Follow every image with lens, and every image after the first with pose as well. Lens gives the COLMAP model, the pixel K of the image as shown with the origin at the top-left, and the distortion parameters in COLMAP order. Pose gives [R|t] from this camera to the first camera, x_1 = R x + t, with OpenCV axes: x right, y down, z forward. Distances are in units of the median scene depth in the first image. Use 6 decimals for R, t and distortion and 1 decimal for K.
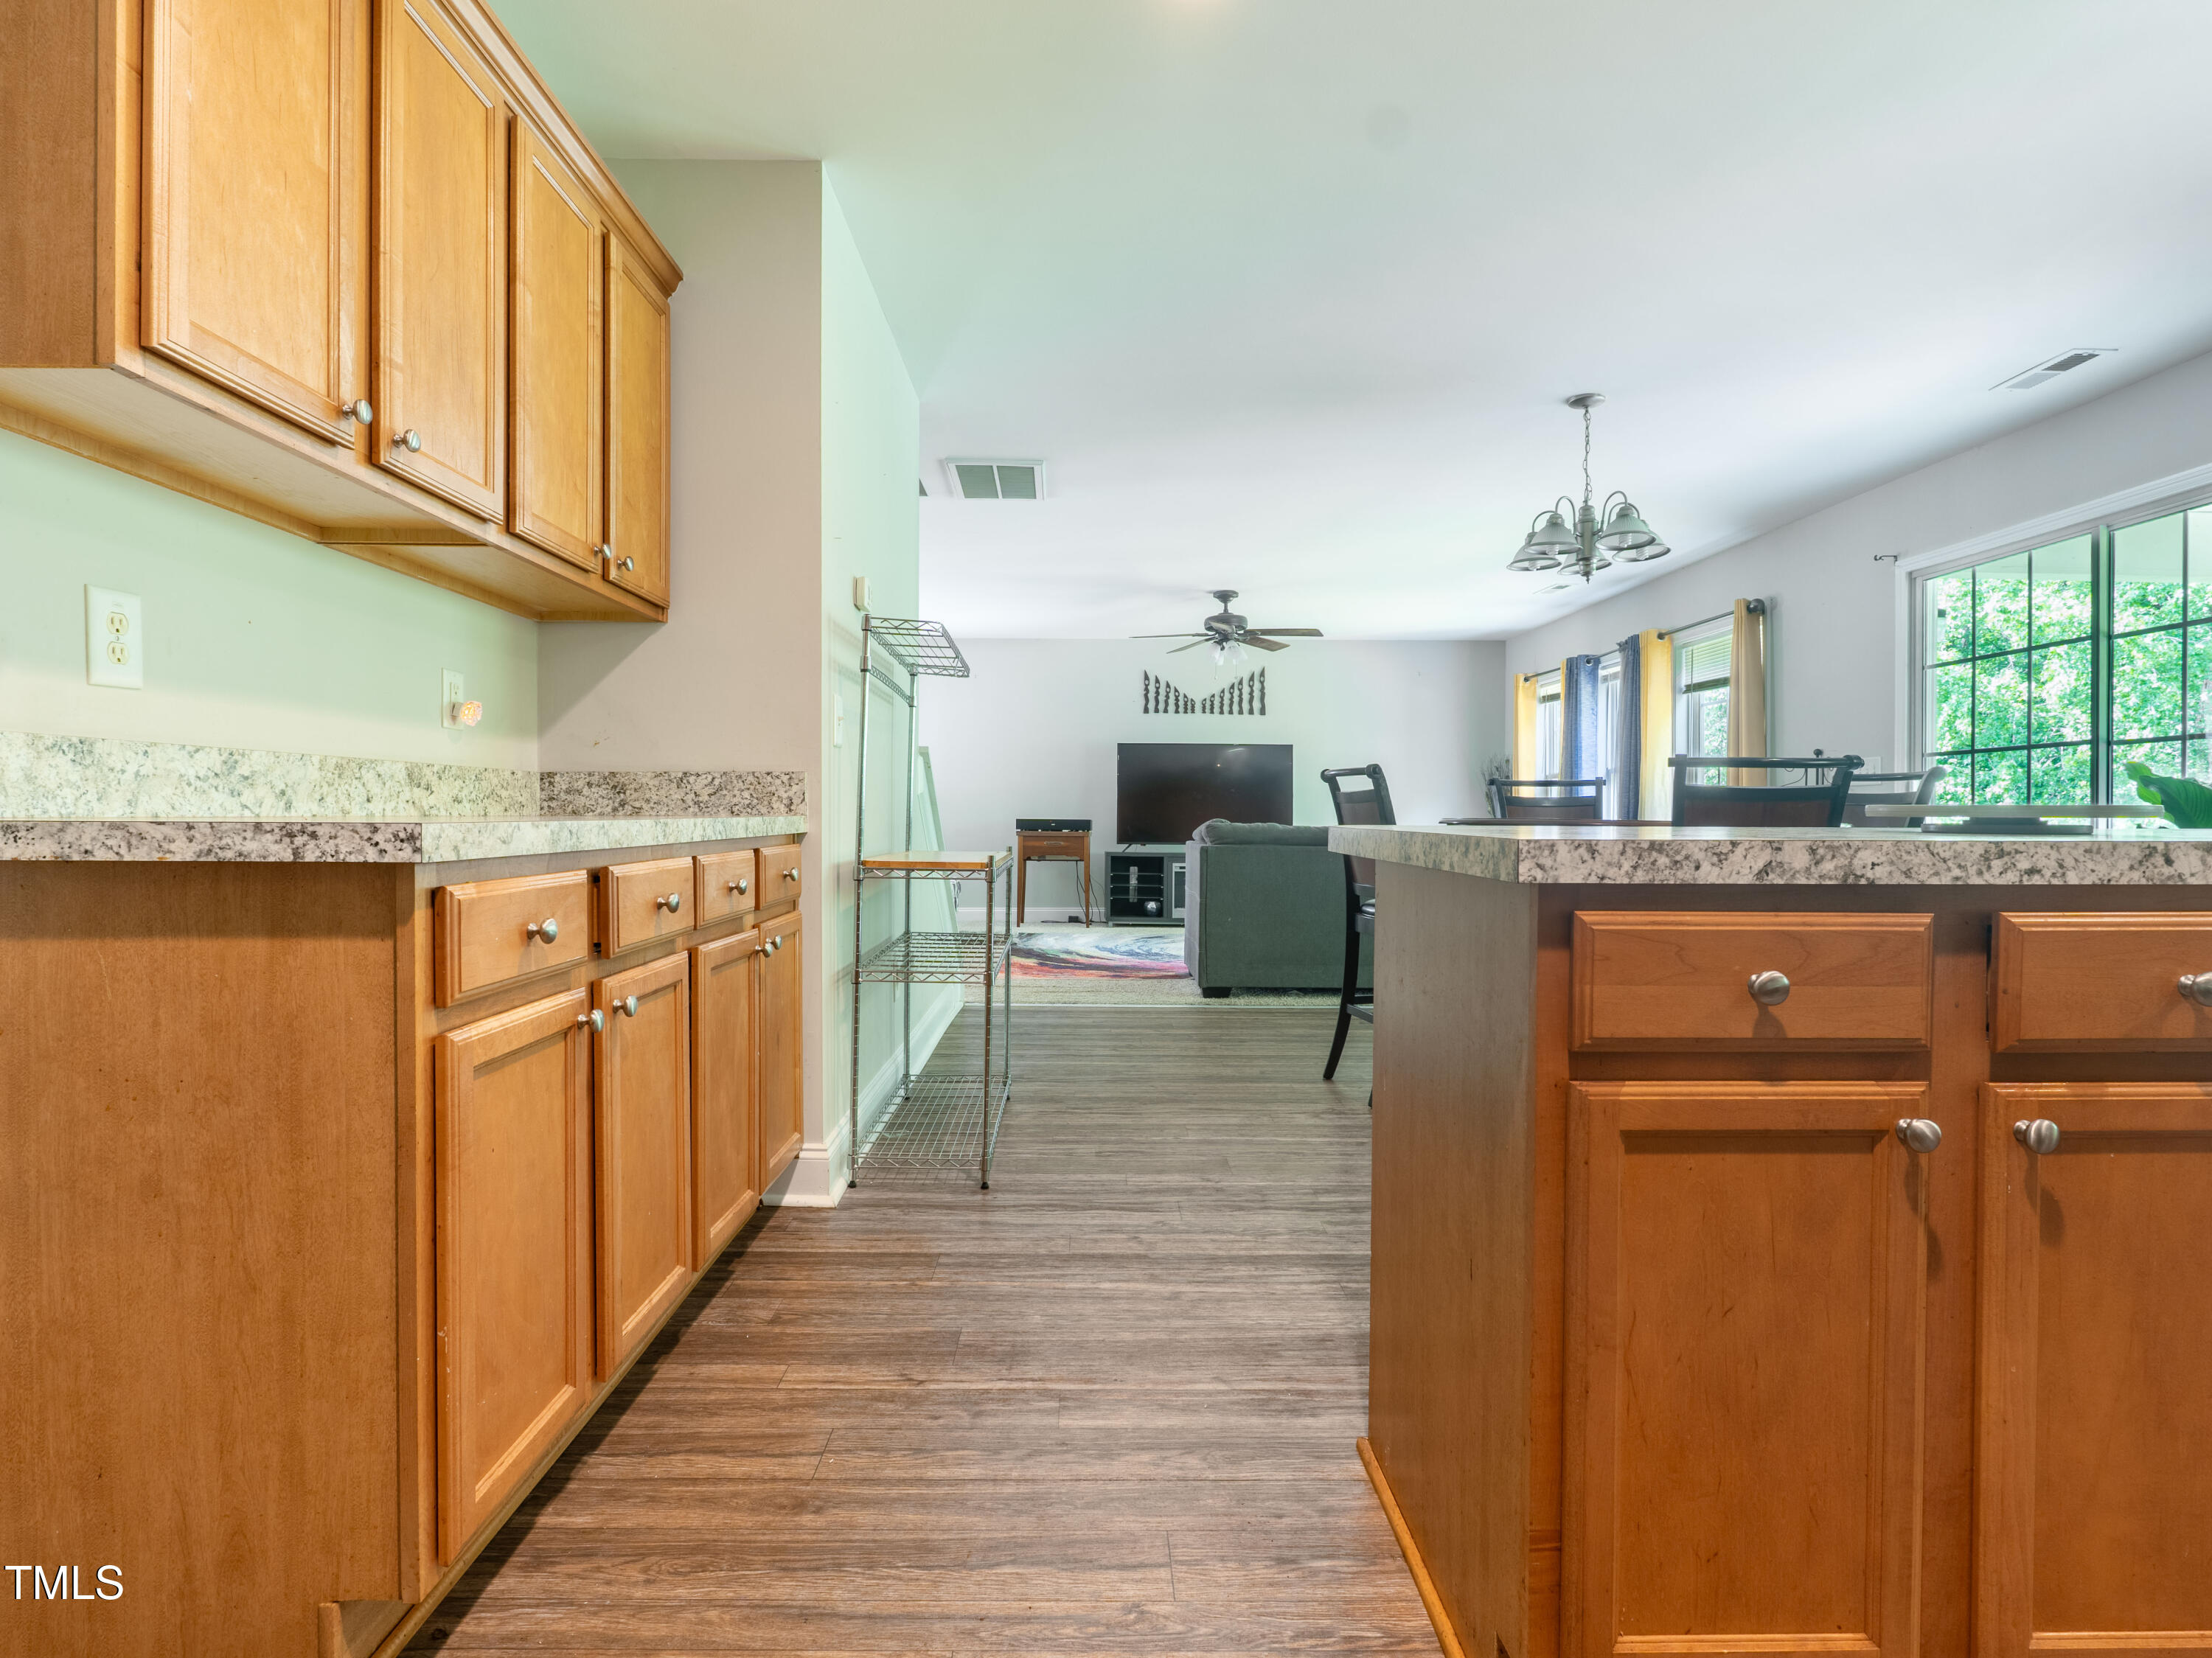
lens RADIAL K [[1143.9, 0, 1106.0], [0, 1143.9, 829.0], [0, 0, 1]] dist [0.003457, 0.000491]
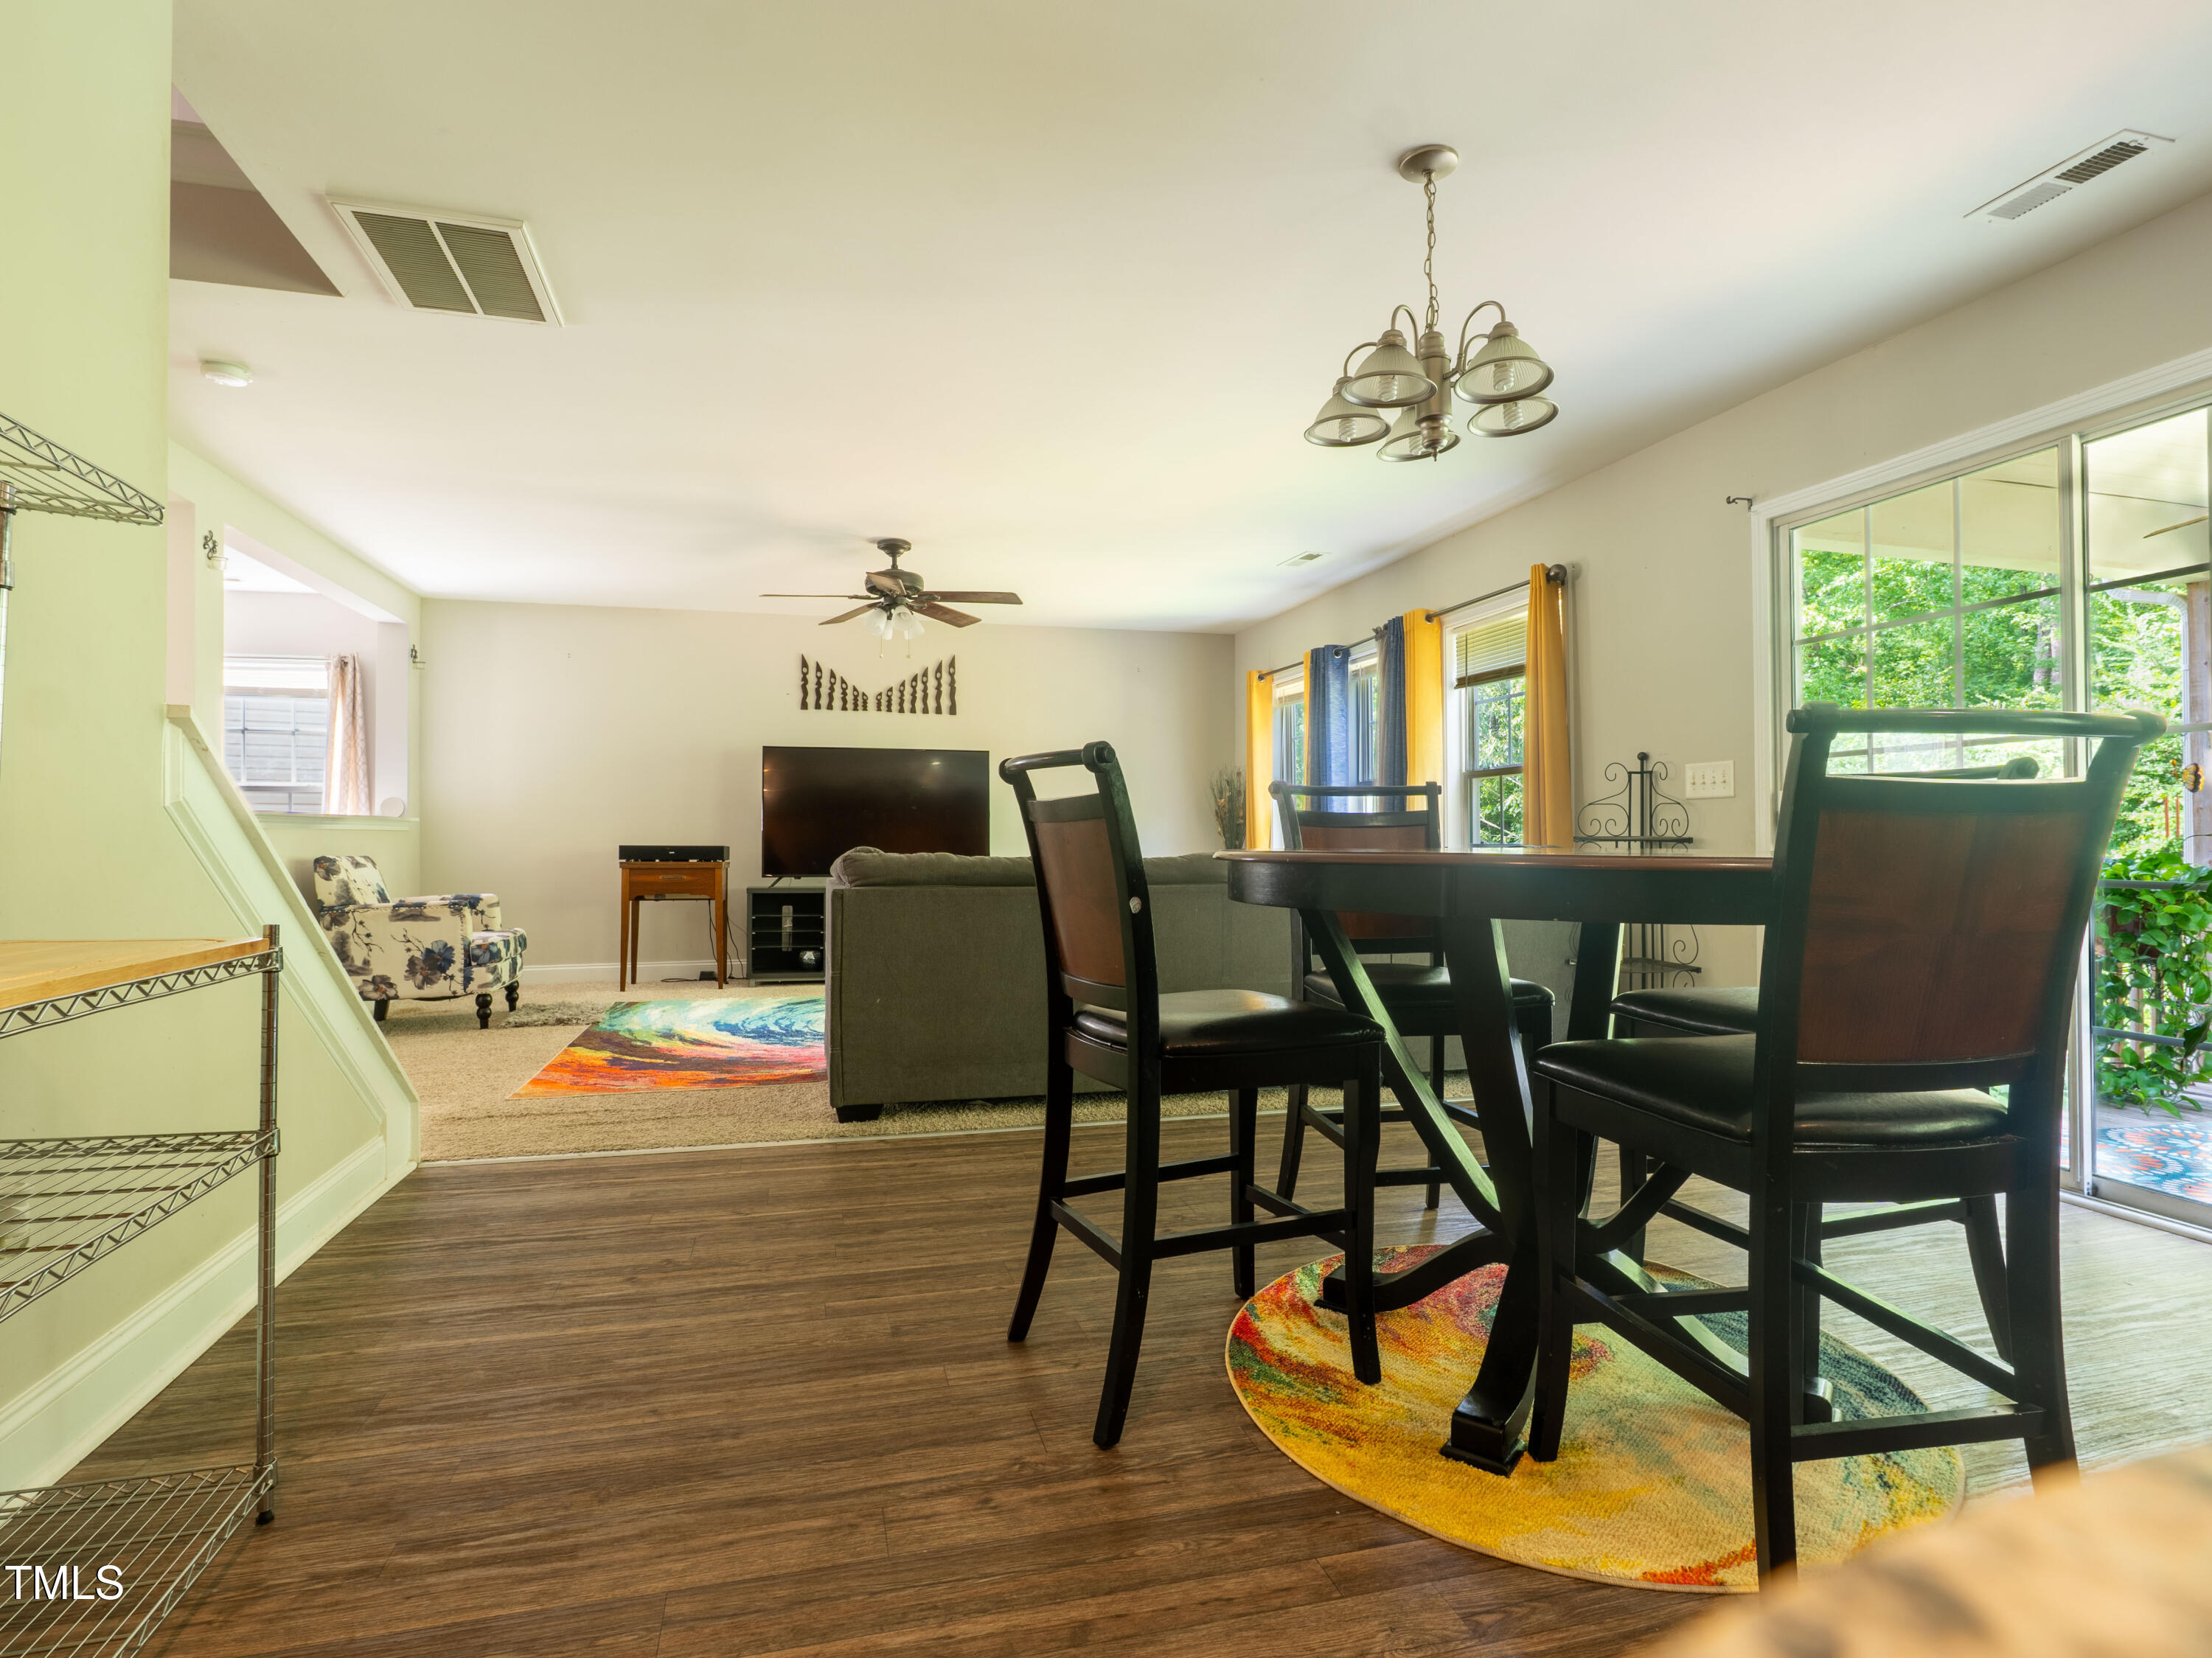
lens RADIAL K [[1136.6, 0, 1106.0], [0, 1136.6, 829.0], [0, 0, 1]] dist [-0.012341, 0.001040]
pose [[0.969073, -0.003050, 0.246755, 0.056338], [0.007595, 0.999819, -0.017466, -0.005244], [-0.246657, 0.018800, 0.968921, 0.254818]]
